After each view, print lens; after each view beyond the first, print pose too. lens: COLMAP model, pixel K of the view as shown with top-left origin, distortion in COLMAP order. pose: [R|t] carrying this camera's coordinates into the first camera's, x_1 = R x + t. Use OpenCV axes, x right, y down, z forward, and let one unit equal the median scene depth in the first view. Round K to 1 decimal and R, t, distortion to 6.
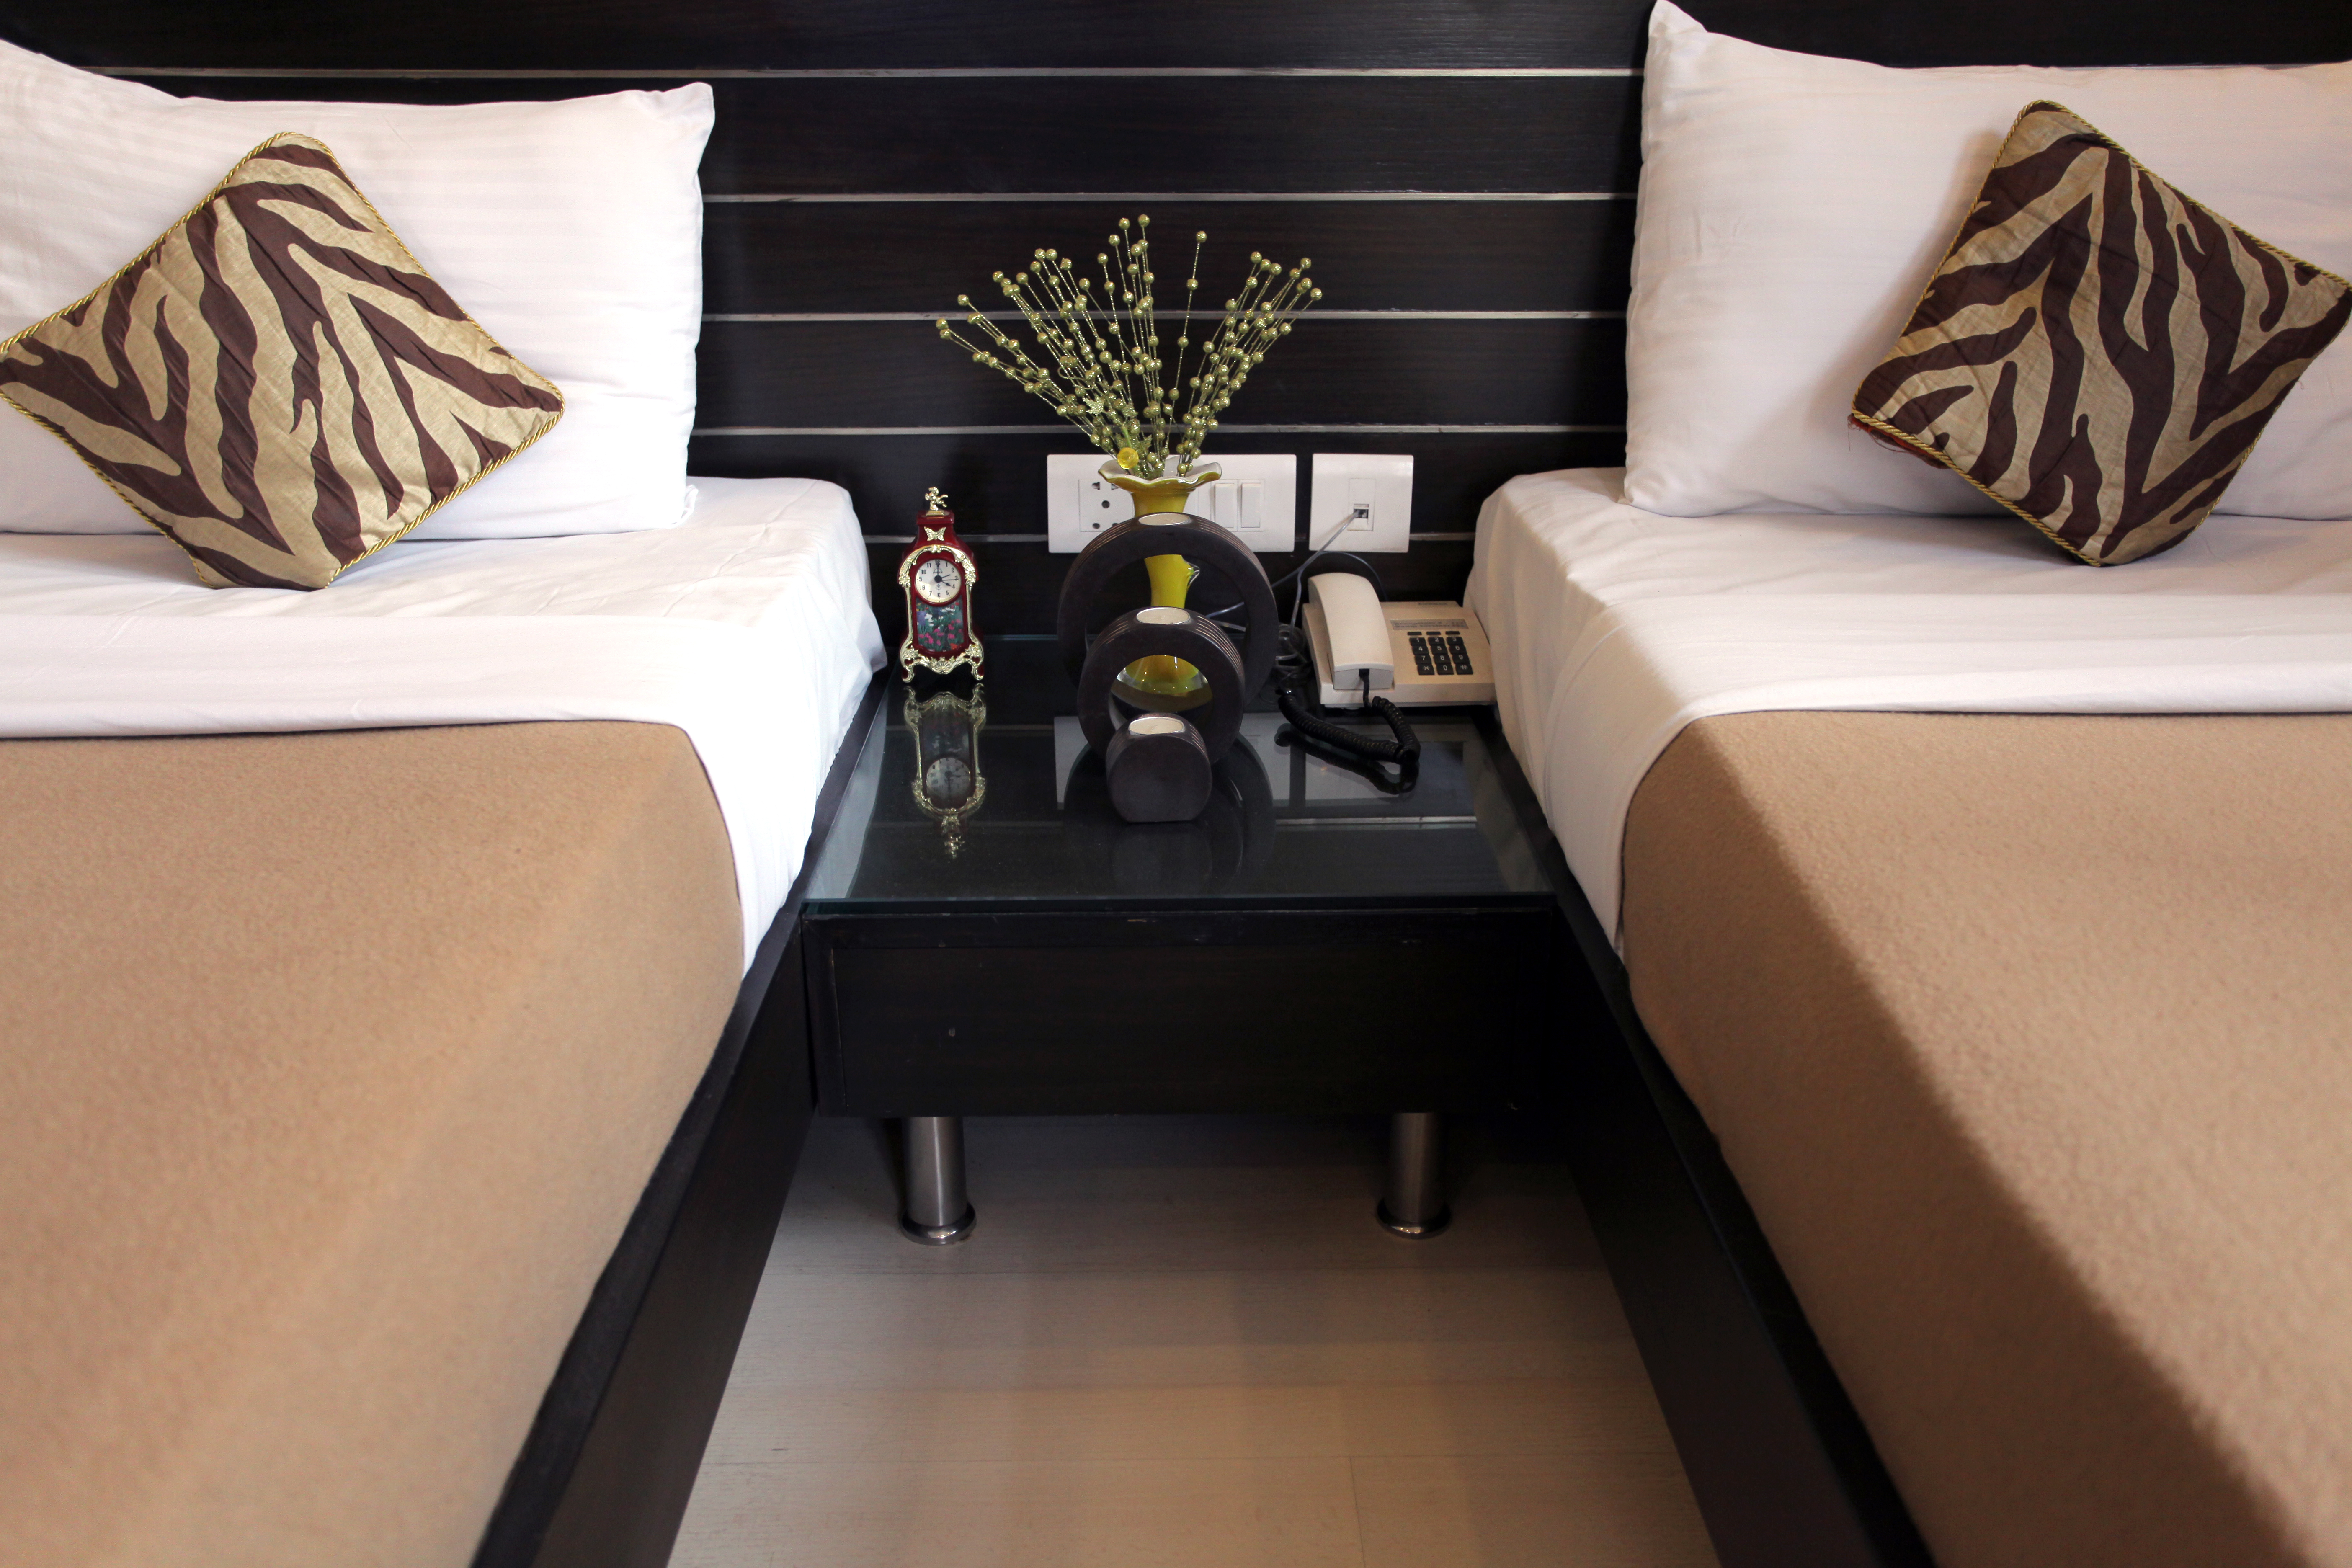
lens RADIAL K [[1864.2, 0, 1176.0], [0, 1864.2, 784.0], [0, 0, 1]] dist [0.001403, 0.004635]
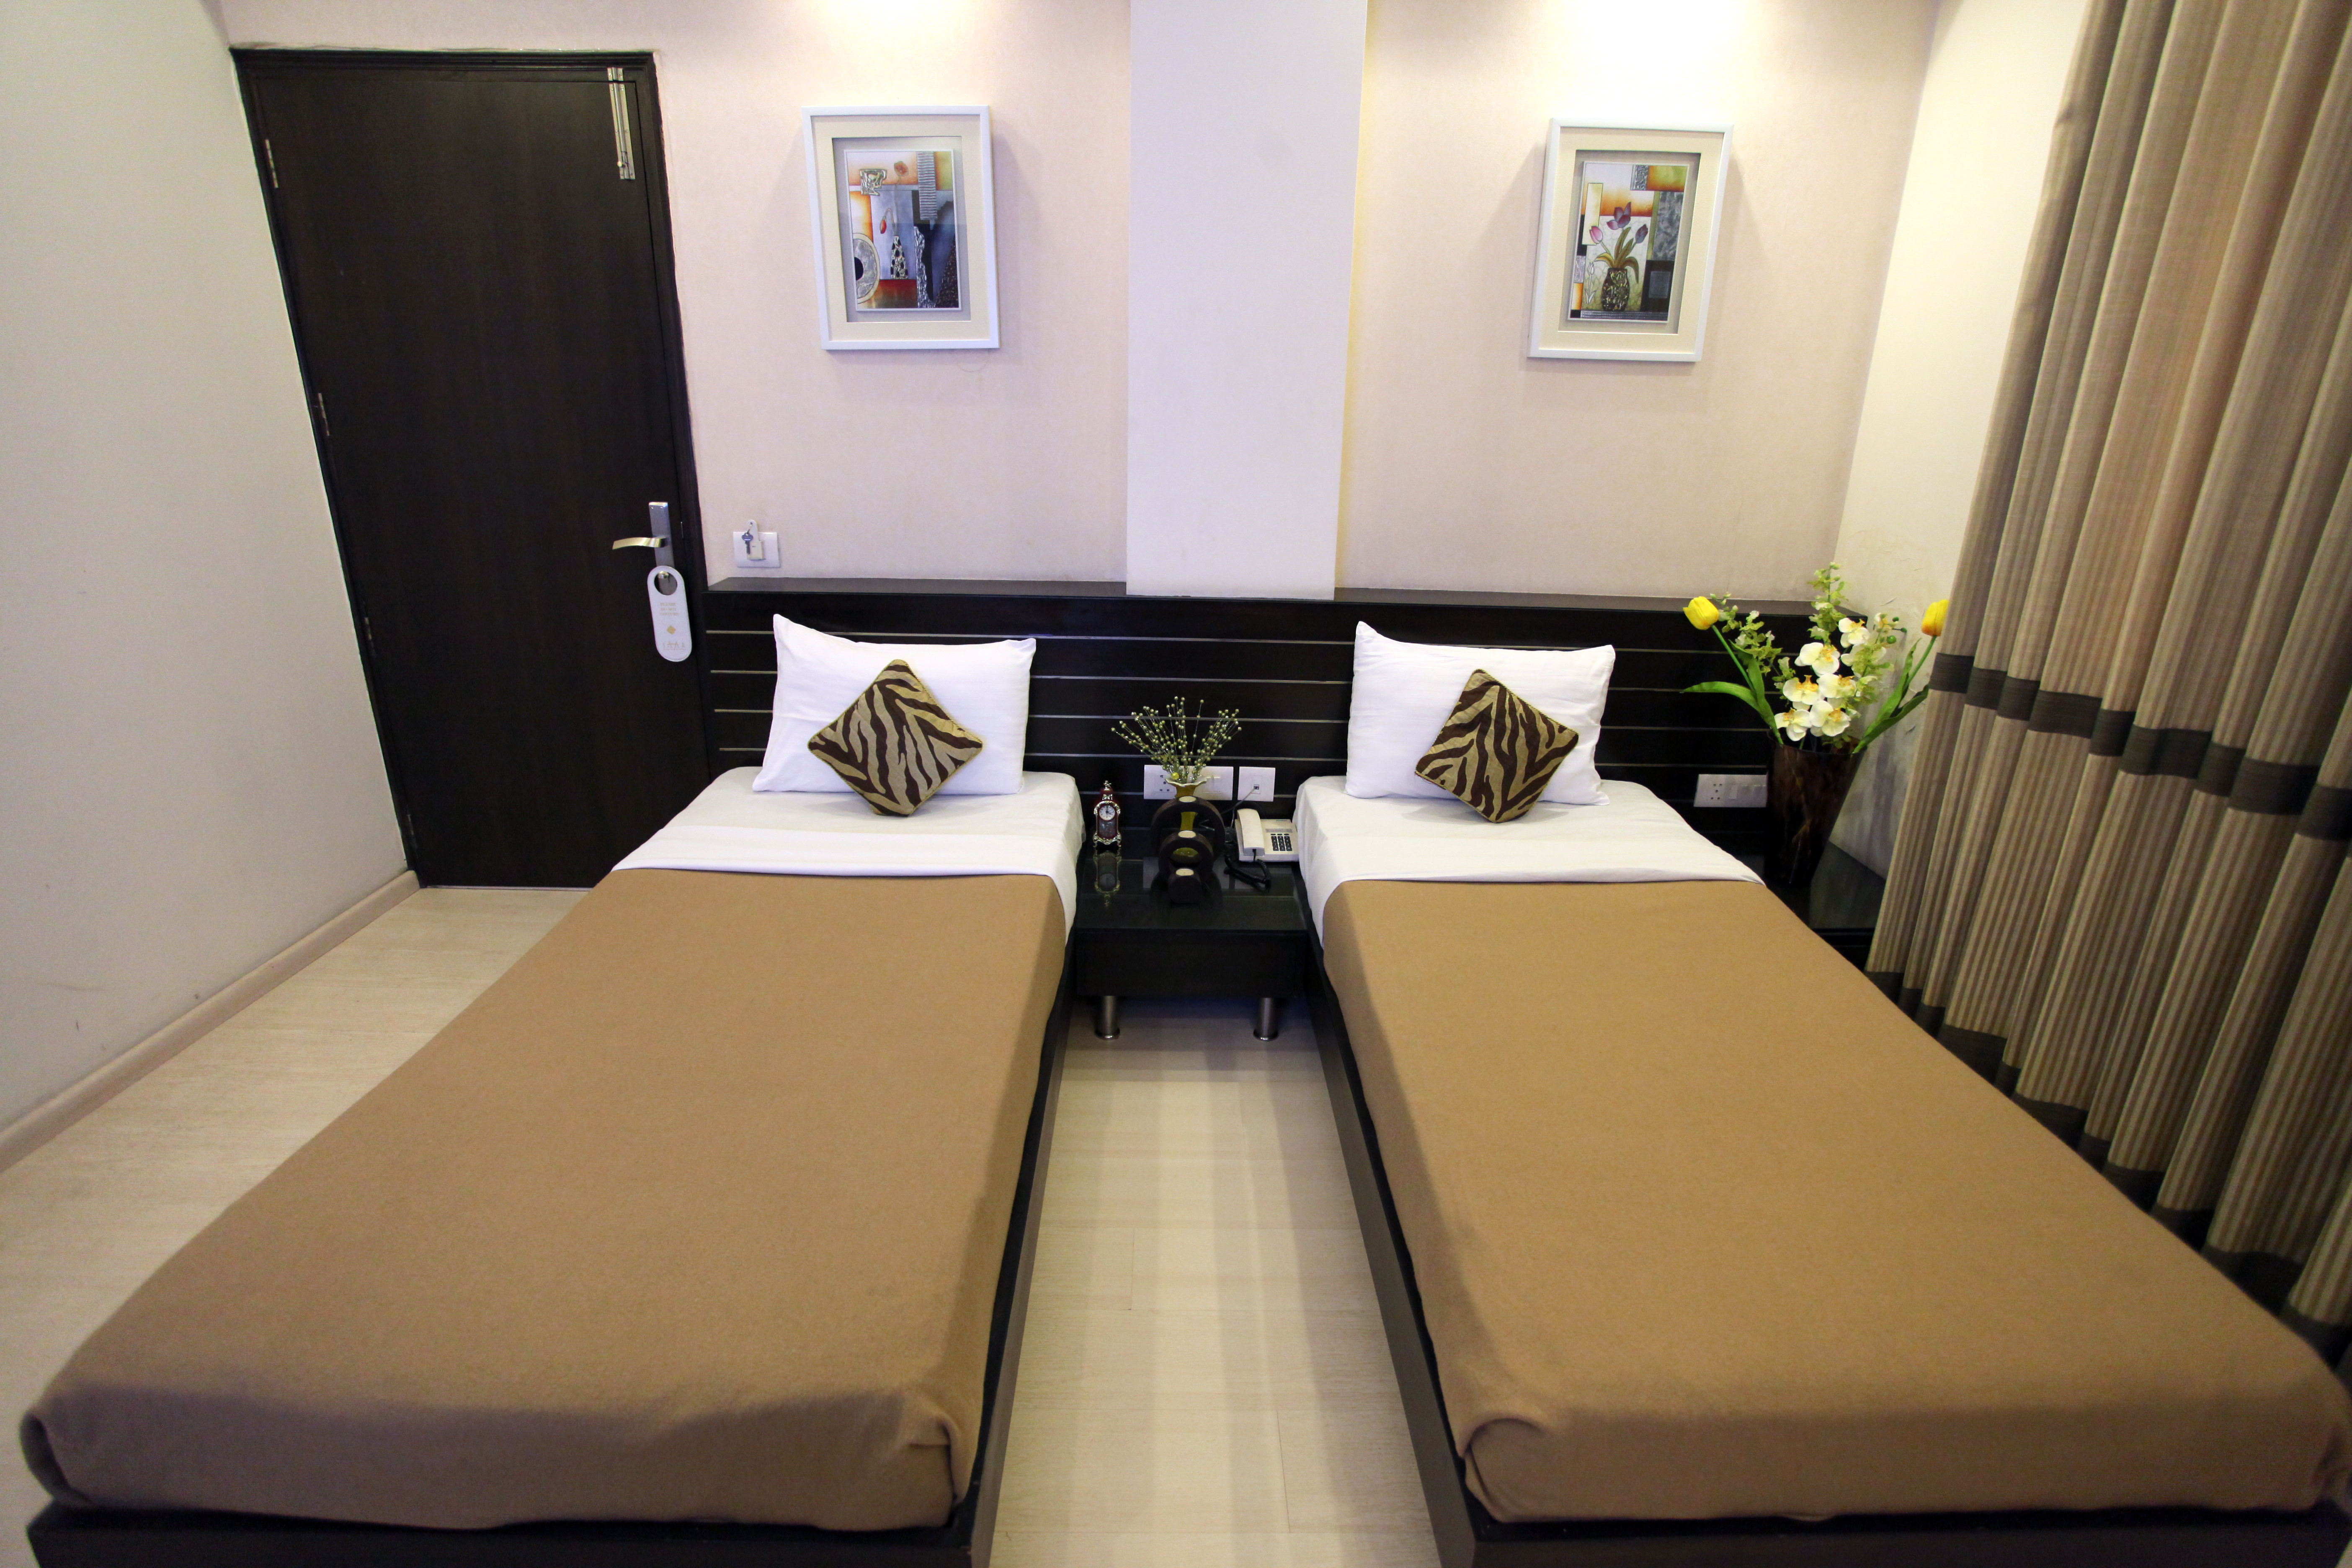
lens RADIAL K [[1110.0, 0, 1176.0], [0, 1110.0, 784.0], [0, 0, 1]] dist [-0.059018, 0.029111]
pose [[0.999690, 0.023490, 0.008226, -0.039933], [-0.023006, 0.998235, -0.054756, -0.067017], [-0.009498, 0.054550, 0.998466, -0.763586]]
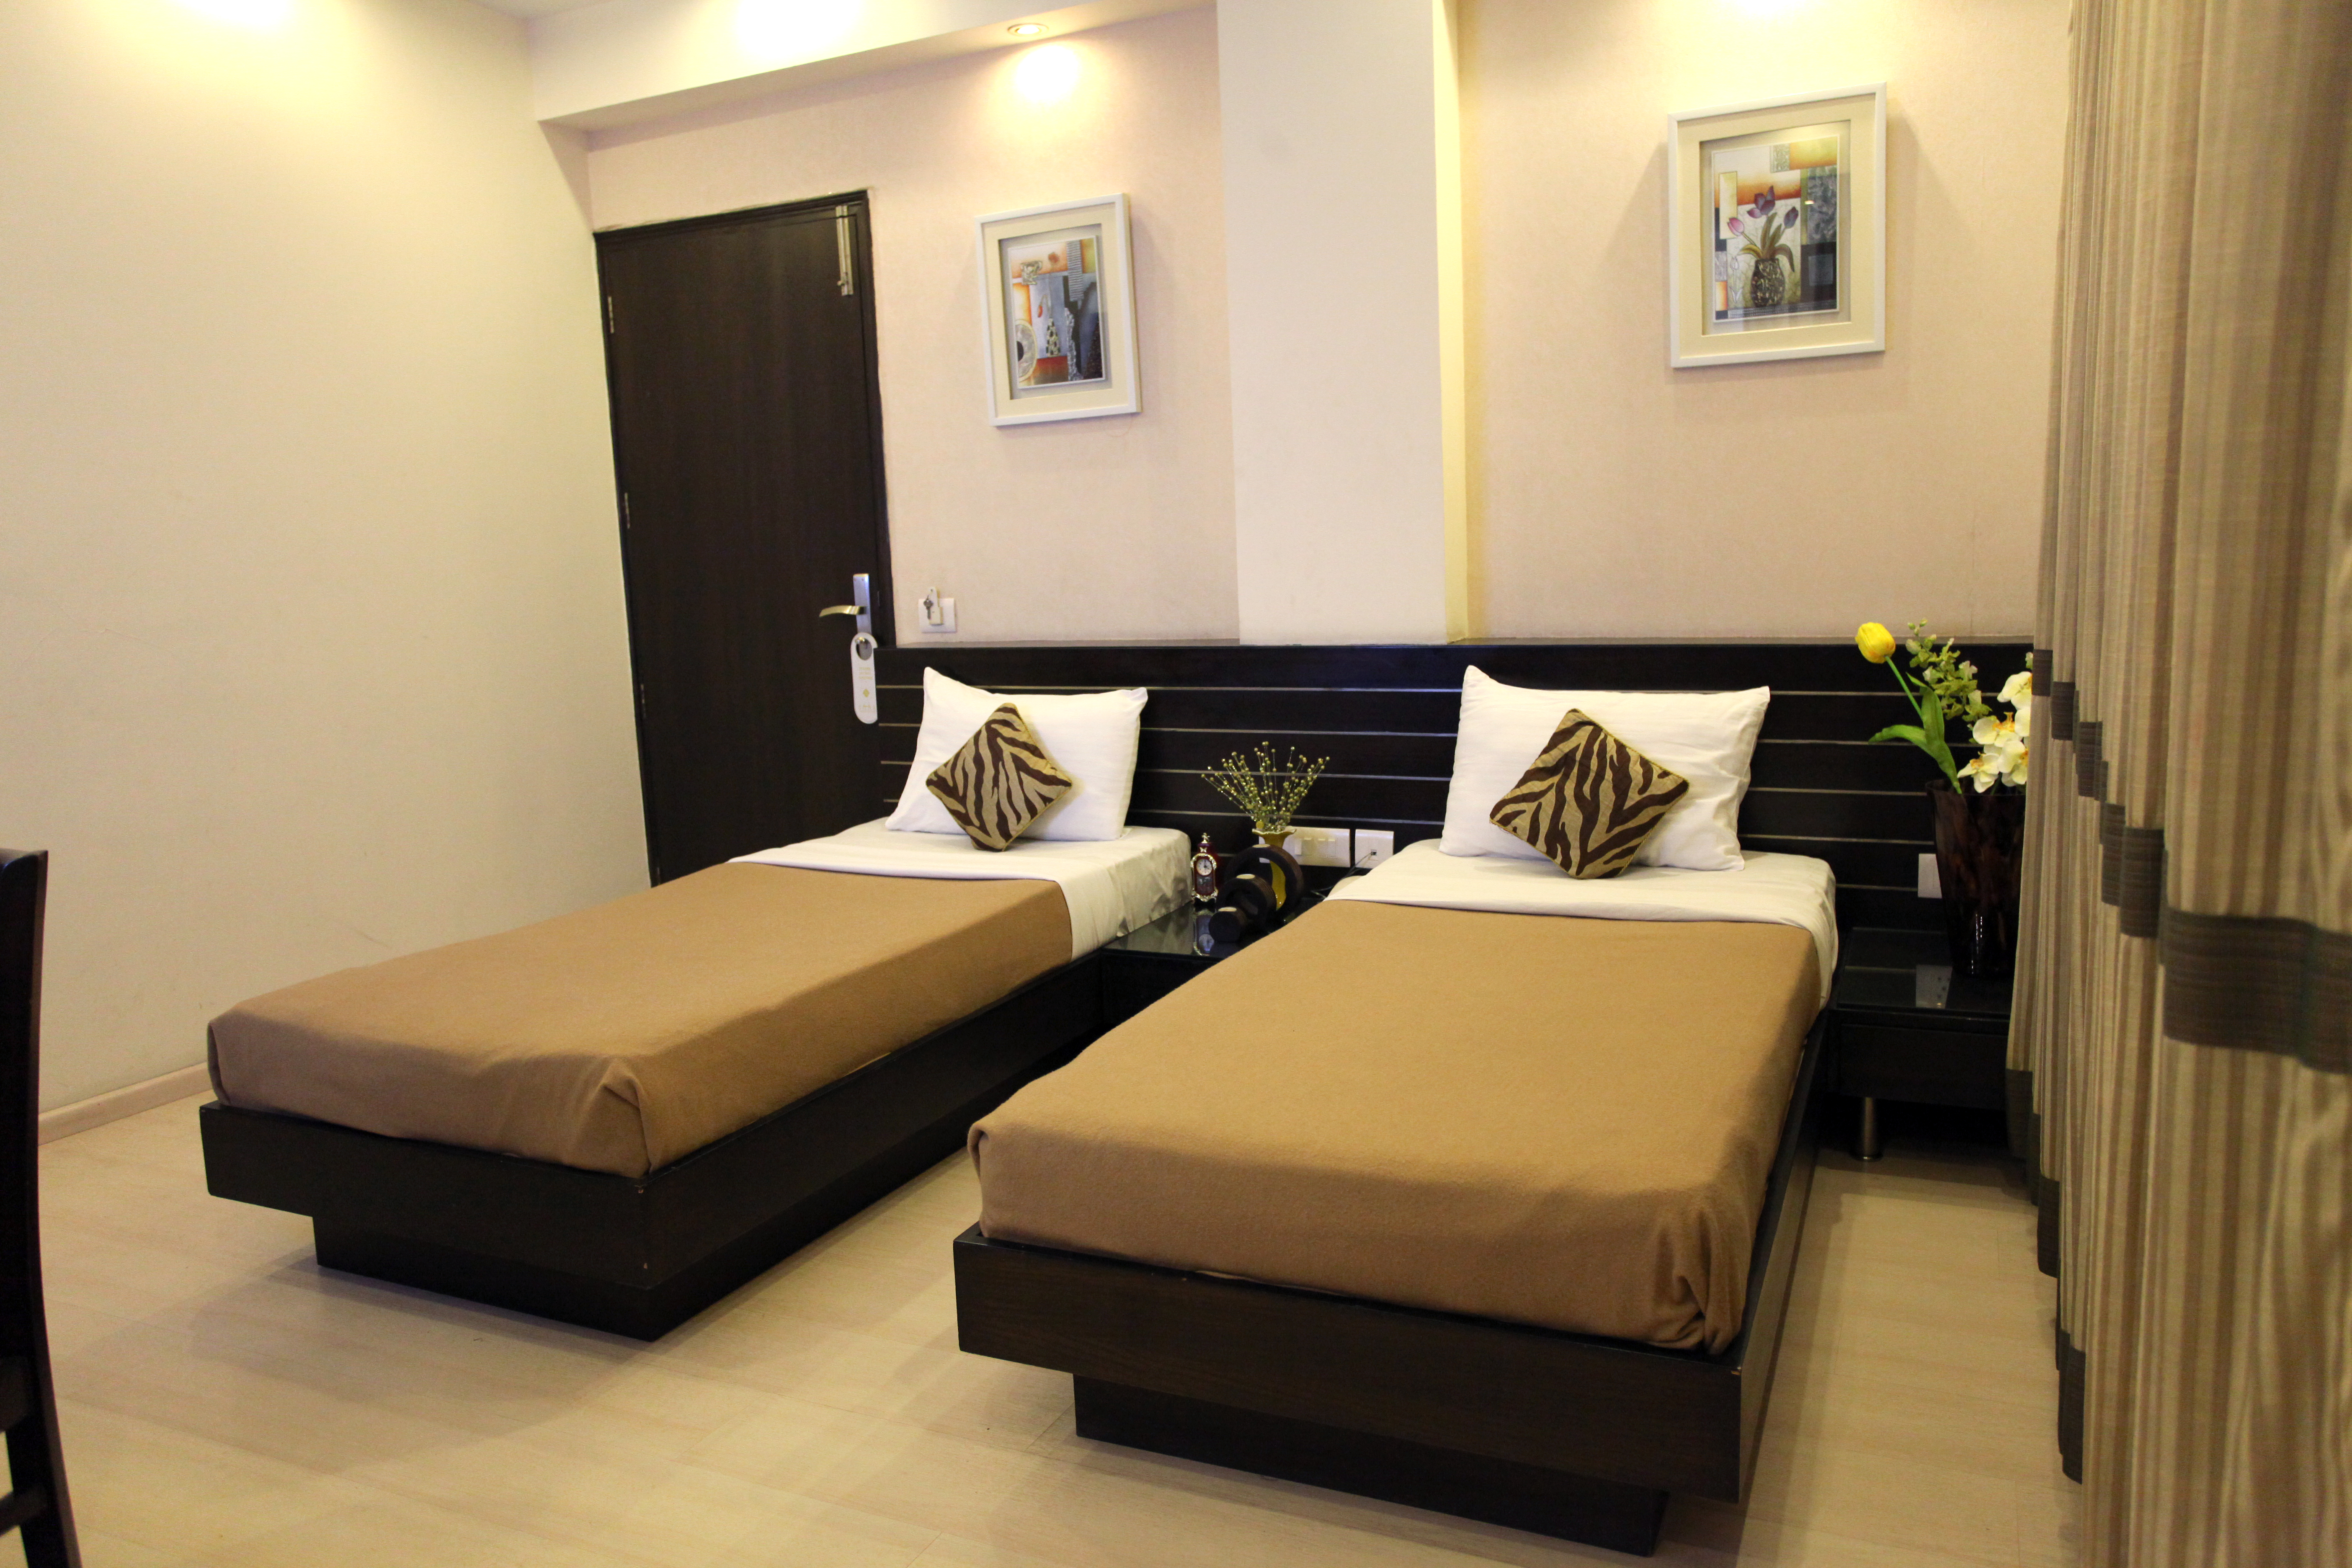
lens RADIAL K [[1577.5, 0, 1176.0], [0, 1577.5, 784.0], [0, 0, 1]] dist [0.000932, 0.001498]
pose [[0.906002, 0.038230, -0.421544, 0.880678], [-0.134605, 0.970236, -0.201307, 0.267431], [0.401301, 0.239127, 0.884181, -1.183636]]
